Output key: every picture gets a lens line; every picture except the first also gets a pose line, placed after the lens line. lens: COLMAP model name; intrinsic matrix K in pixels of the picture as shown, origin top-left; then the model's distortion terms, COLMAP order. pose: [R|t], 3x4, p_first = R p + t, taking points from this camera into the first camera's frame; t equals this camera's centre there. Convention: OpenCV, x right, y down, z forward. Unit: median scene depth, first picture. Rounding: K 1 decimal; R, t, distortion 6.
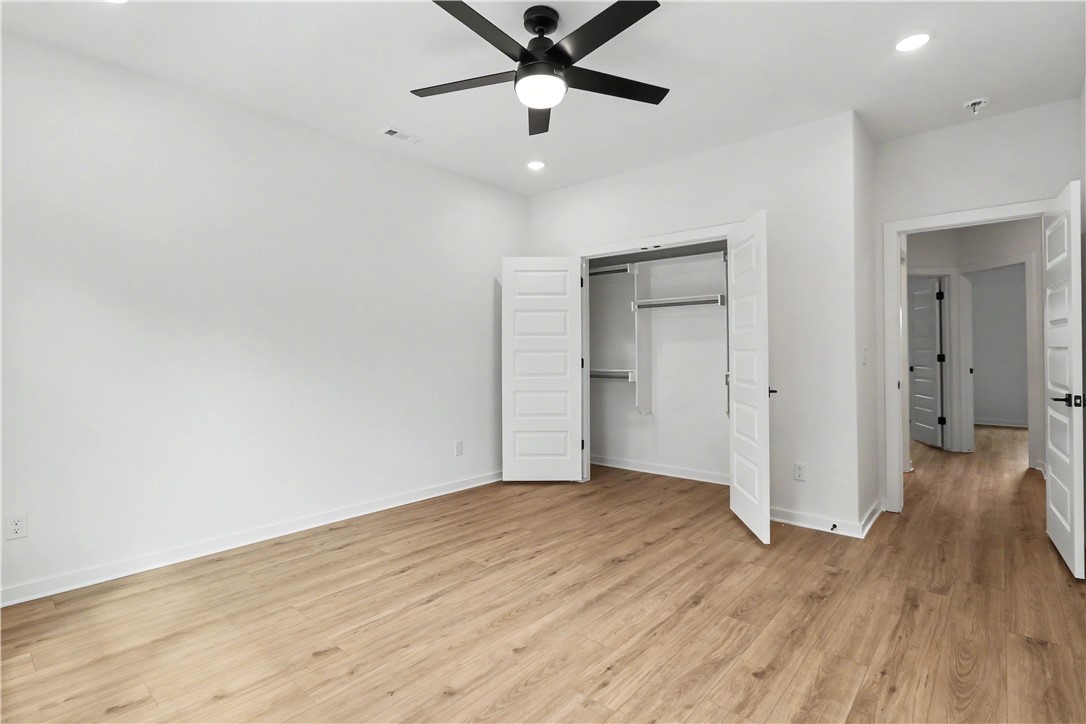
lens RADIAL K [[530.6, 0, 543.4], [0, 530.6, 357.2], [0, 0, 1]] dist [-0.000016, 0.000320]
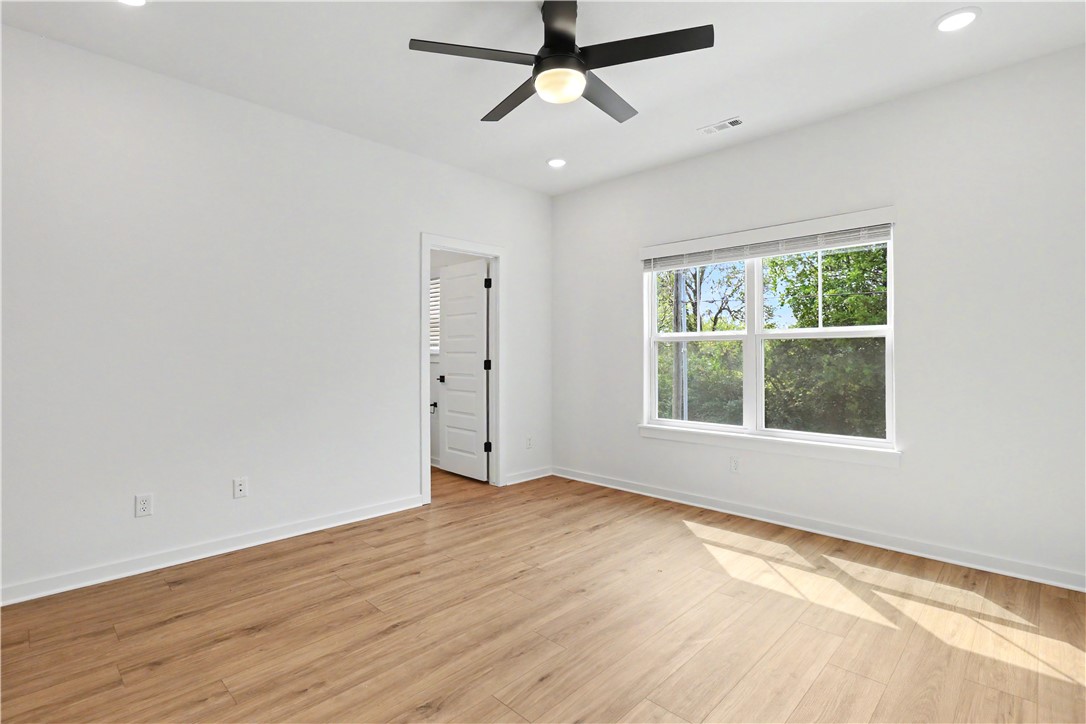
lens RADIAL K [[530.6, 0, 543.4], [0, 530.6, 357.2], [0, 0, 1]] dist [-0.000016, 0.000320]
pose [[-0.998984, 0.003282, 0.044957, -0.013262], [0.003425, 0.999989, 0.003093, -0.008095], [-0.044946, 0.003244, -0.998984, 1.764992]]
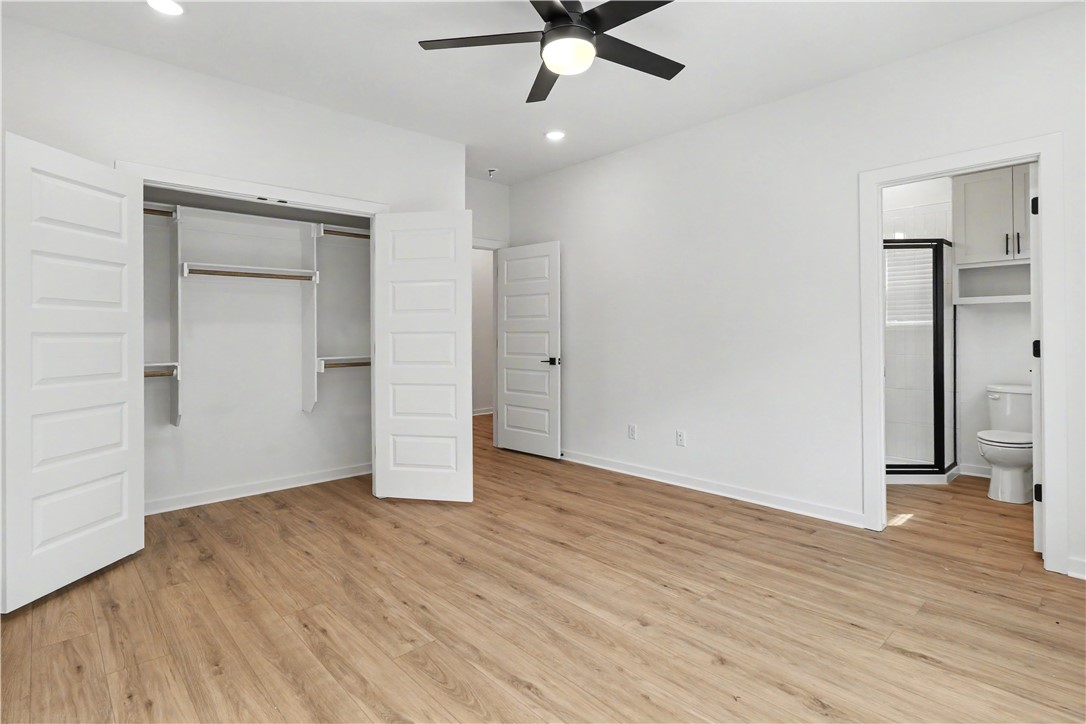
lens RADIAL K [[530.6, 0, 543.4], [0, 530.6, 357.2], [0, 0, 1]] dist [-0.000016, 0.000320]
pose [[0.100744, -0.033318, 0.994354, -0.851086], [0.005123, 0.999443, 0.032969, -0.007890], [-0.994899, 0.001773, 0.100859, 0.849511]]
